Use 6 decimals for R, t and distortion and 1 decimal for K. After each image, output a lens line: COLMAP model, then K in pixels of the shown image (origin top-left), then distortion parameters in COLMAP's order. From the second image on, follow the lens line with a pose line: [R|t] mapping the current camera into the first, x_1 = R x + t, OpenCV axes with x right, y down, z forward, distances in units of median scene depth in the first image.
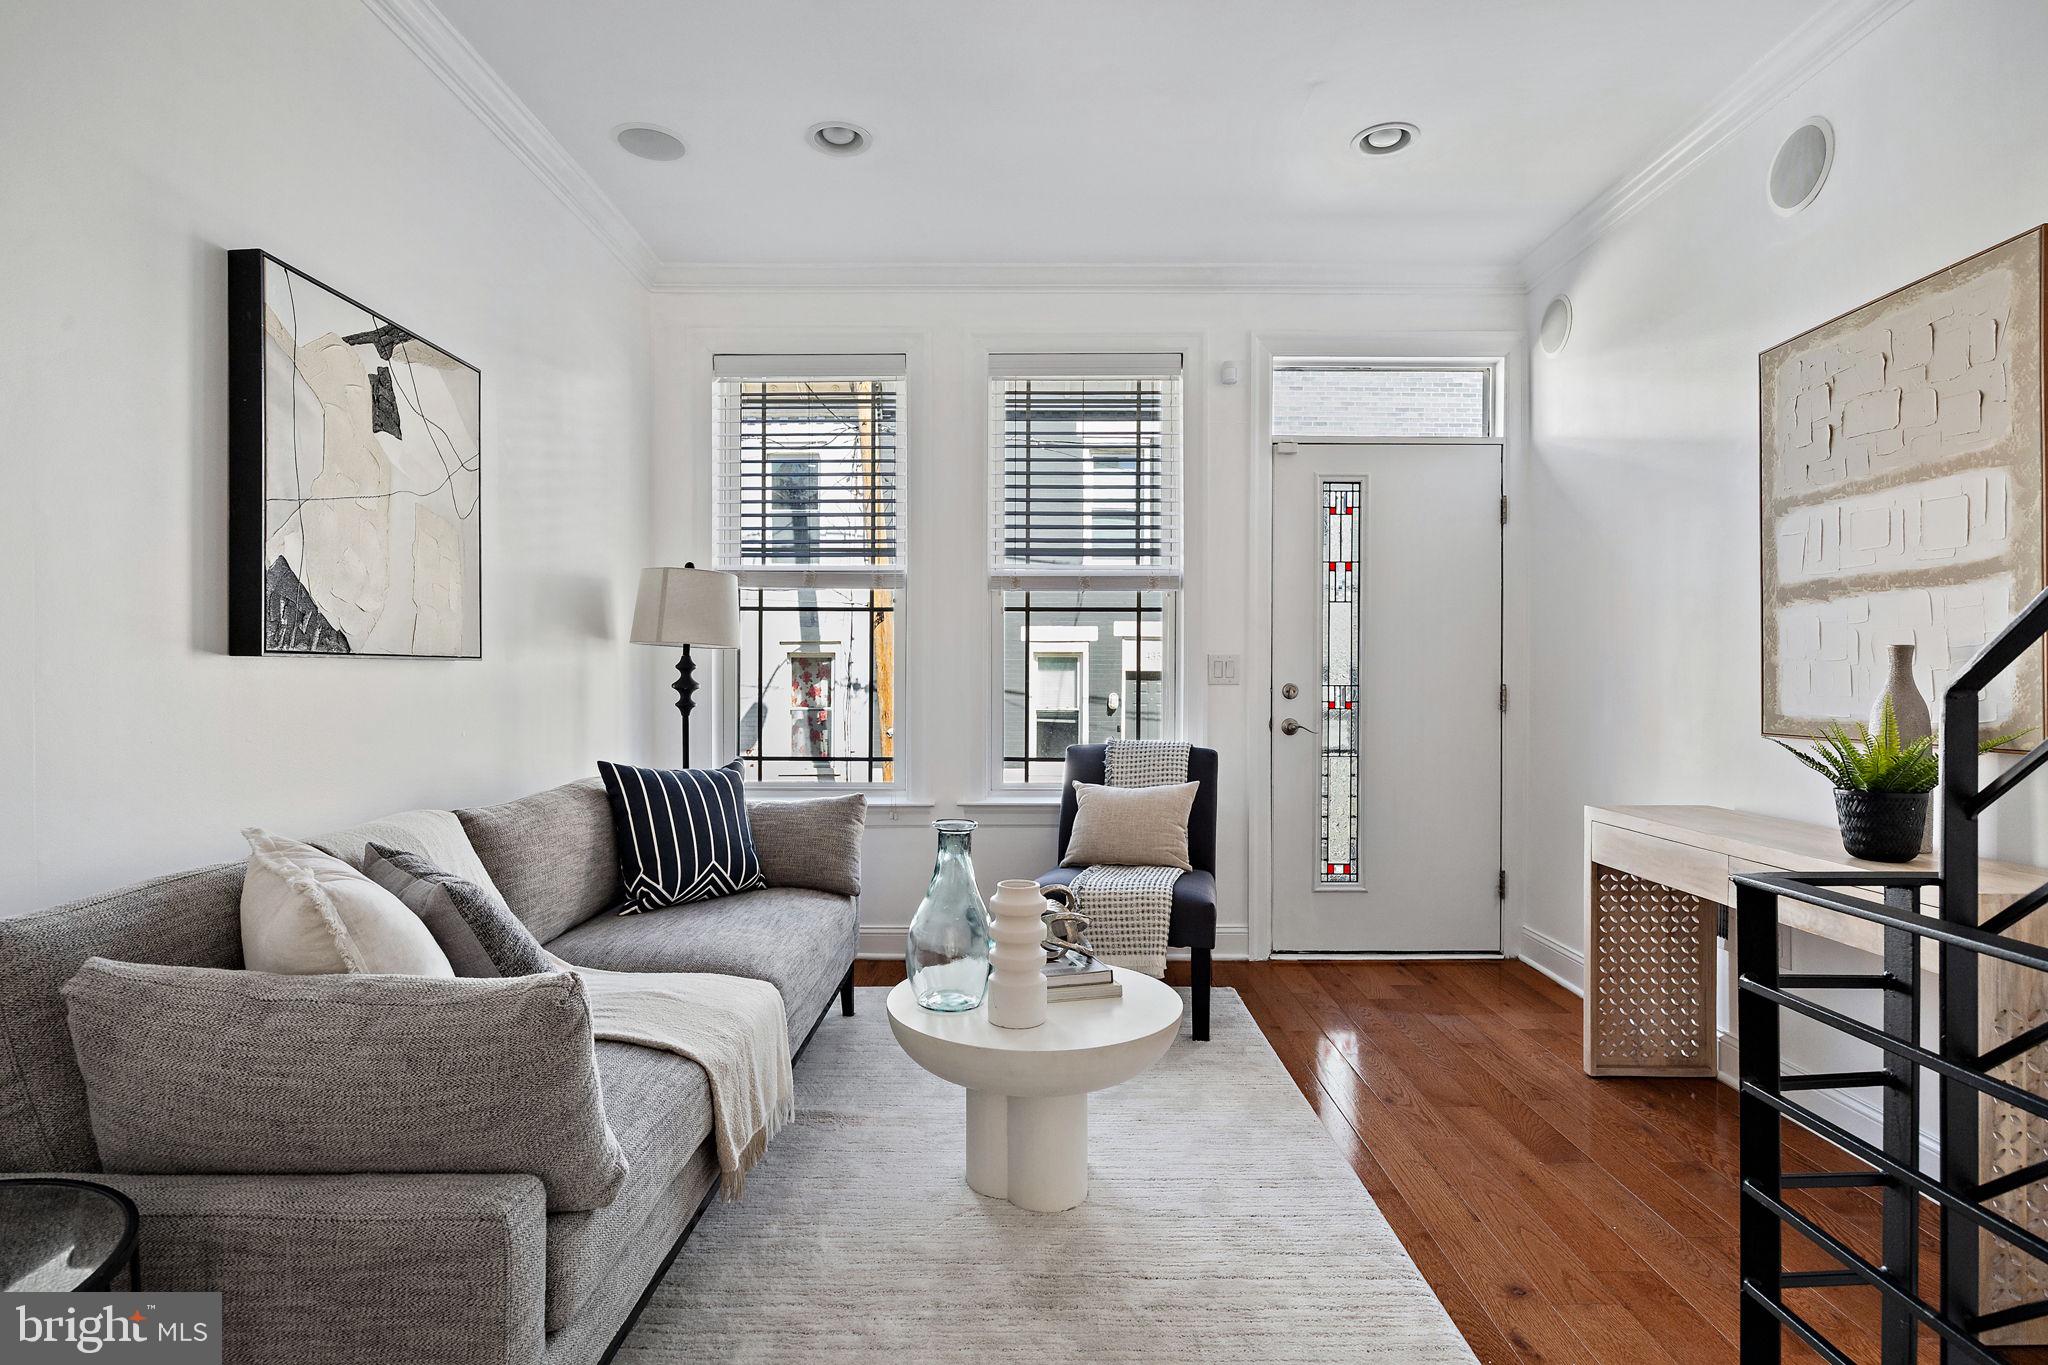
lens RADIAL K [[1044.2, 0, 1021.9], [0, 1044.2, 673.4], [0, 0, 1]] dist [-0.000039, 0.000115]
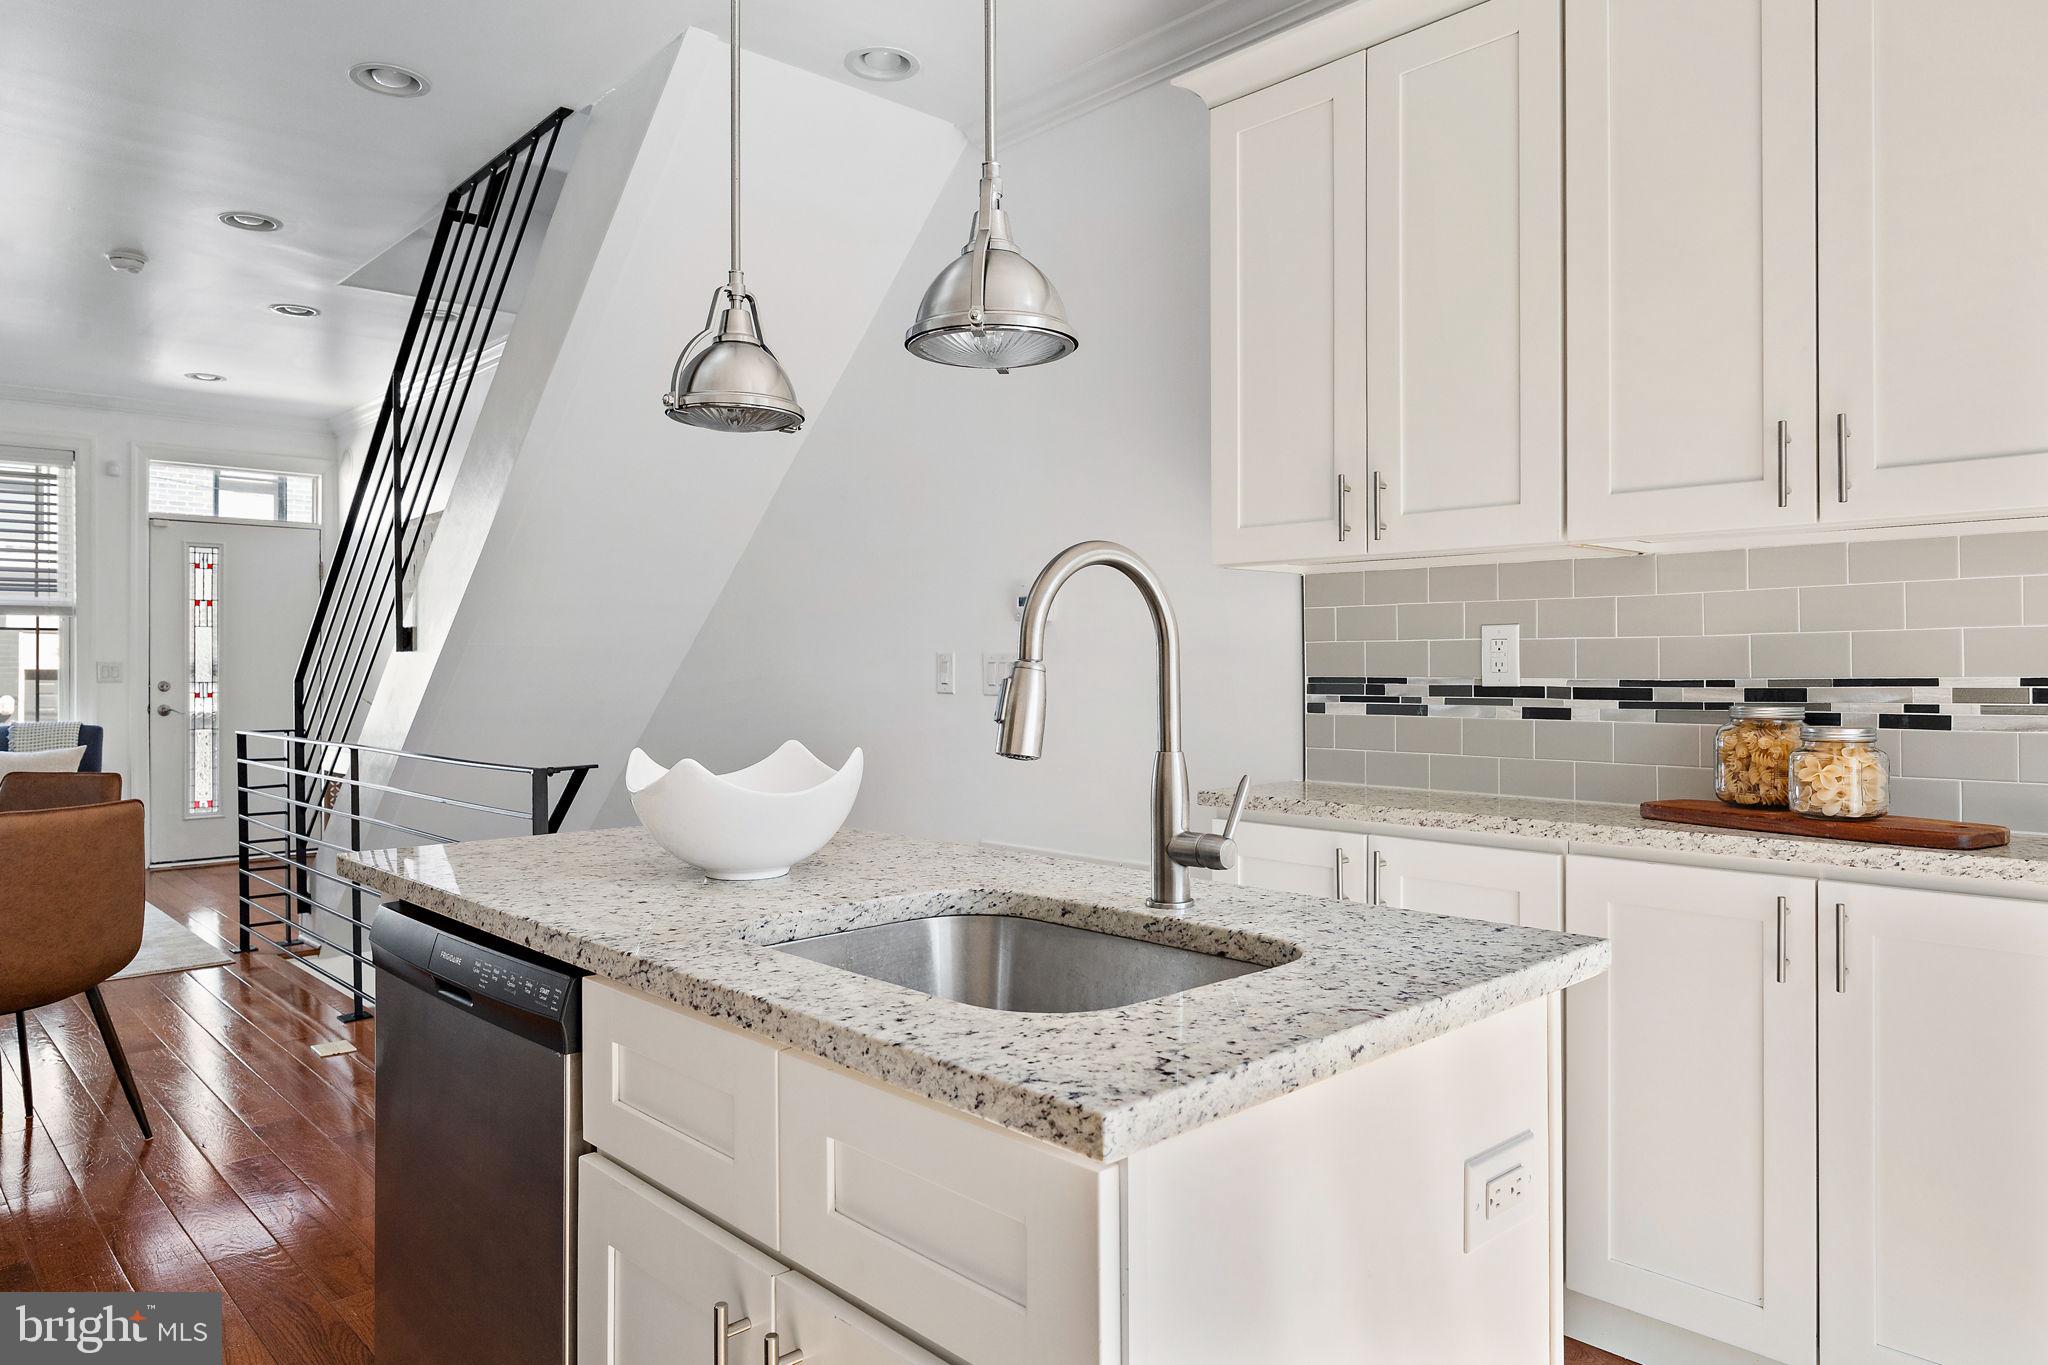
lens RADIAL K [[1312.4, 0, 1027.5], [0, 1312.4, 671.4], [0, 0, 1]] dist [-0.003869, -0.001289]
pose [[0.725810, -0.004669, 0.687879, -0.138585], [0.003672, 0.999989, 0.002912, -0.005173], [-0.687885, 0.000413, 0.725820, -1.242461]]
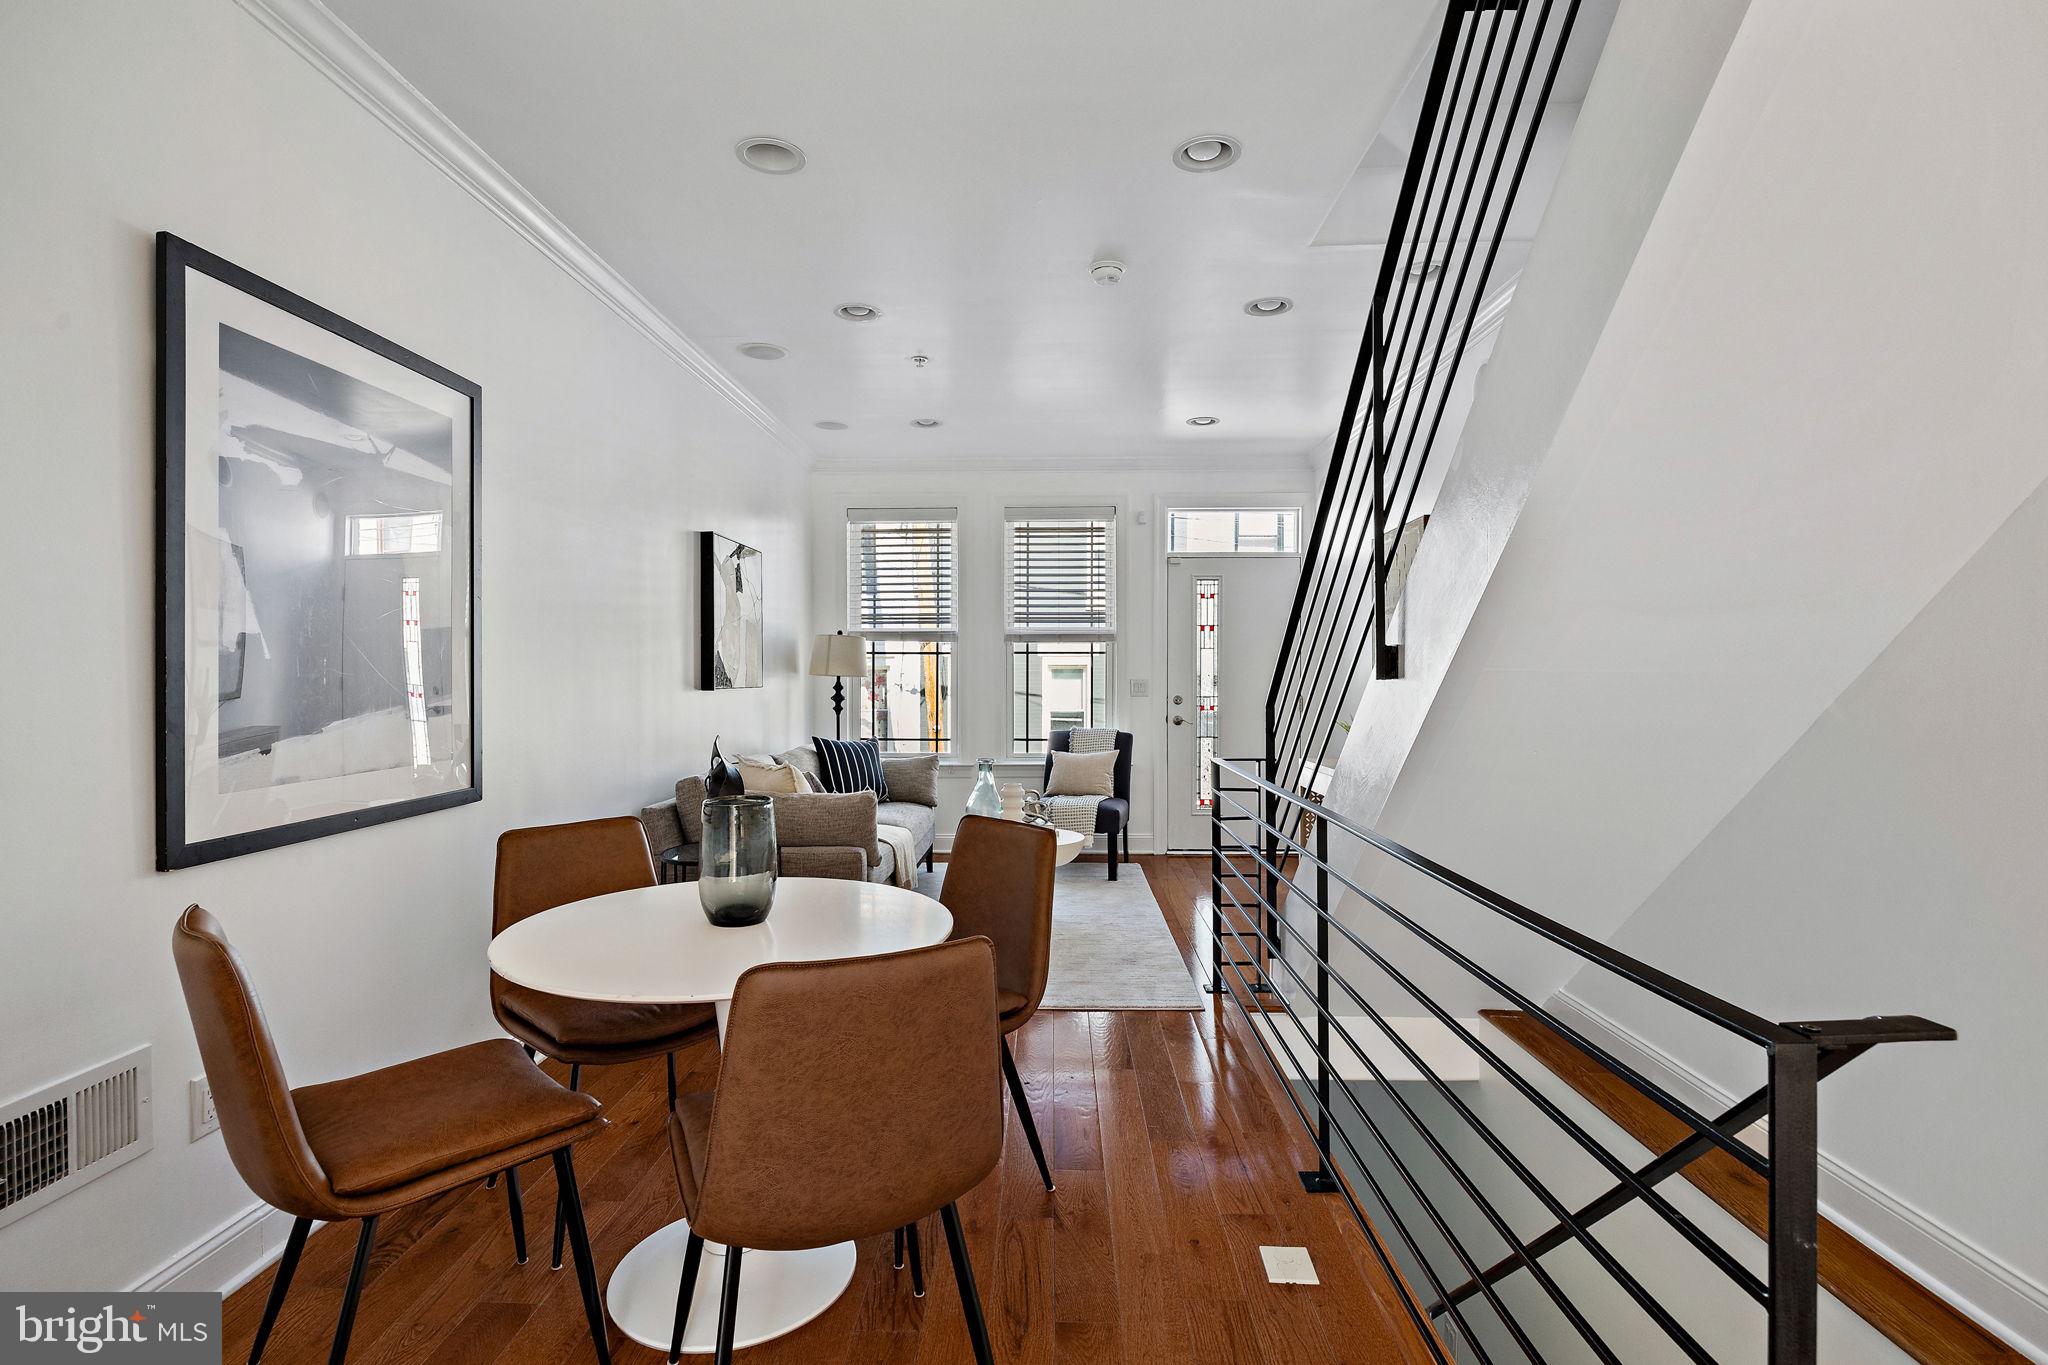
lens RADIAL K [[974.1, 0, 1024.0], [0, 974.1, 682.5], [0, 0, 1]] dist [-0.016866, -0.000210]
pose [[0.999709, -0.002251, -0.024022, 0.040885], [0.002395, 0.999979, 0.005988, -0.023451], [0.024008, -0.006044, 0.999693, -0.651055]]
